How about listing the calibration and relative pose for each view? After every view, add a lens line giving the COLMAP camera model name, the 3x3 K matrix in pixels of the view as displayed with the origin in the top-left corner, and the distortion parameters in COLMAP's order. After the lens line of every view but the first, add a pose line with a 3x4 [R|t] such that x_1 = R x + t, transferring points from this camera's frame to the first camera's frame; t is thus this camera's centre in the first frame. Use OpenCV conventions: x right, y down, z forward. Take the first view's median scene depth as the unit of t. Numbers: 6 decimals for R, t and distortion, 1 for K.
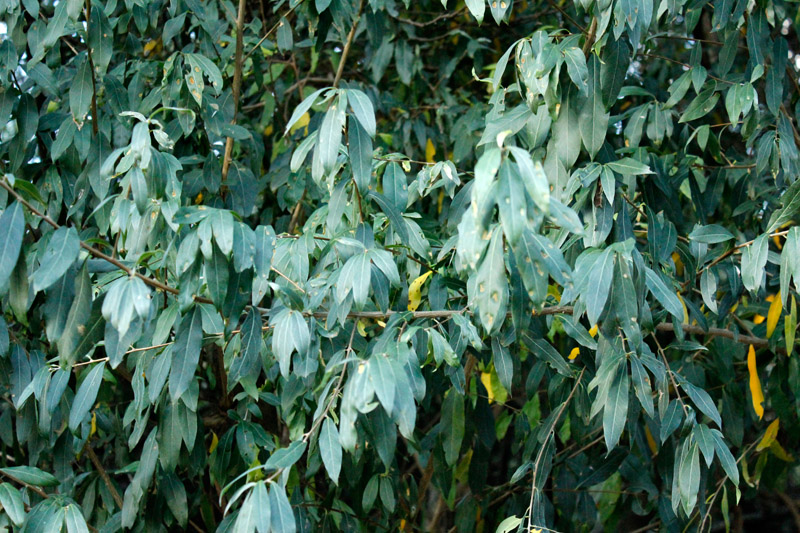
lens RADIAL K [[1670.0, 0, 401.6], [0, 1670.0, 268.8], [0, 0, 1]] dist [0.310616, 0.000000]
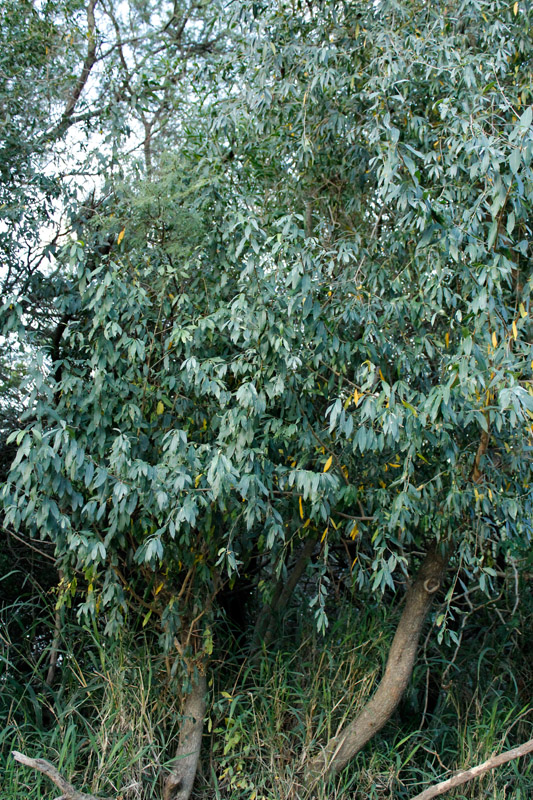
lens RADIAL K [[944.1, 0, 263.9], [0, 944.1, 398.0], [0, 0, 1]] dist [-0.006842, 0.000000]
pose [[0.997215, 0.029902, 0.068328, 0.008044], [-0.029438, 0.999536, -0.007796, -0.163159], [-0.068529, 0.005762, 0.997632, -1.037421]]
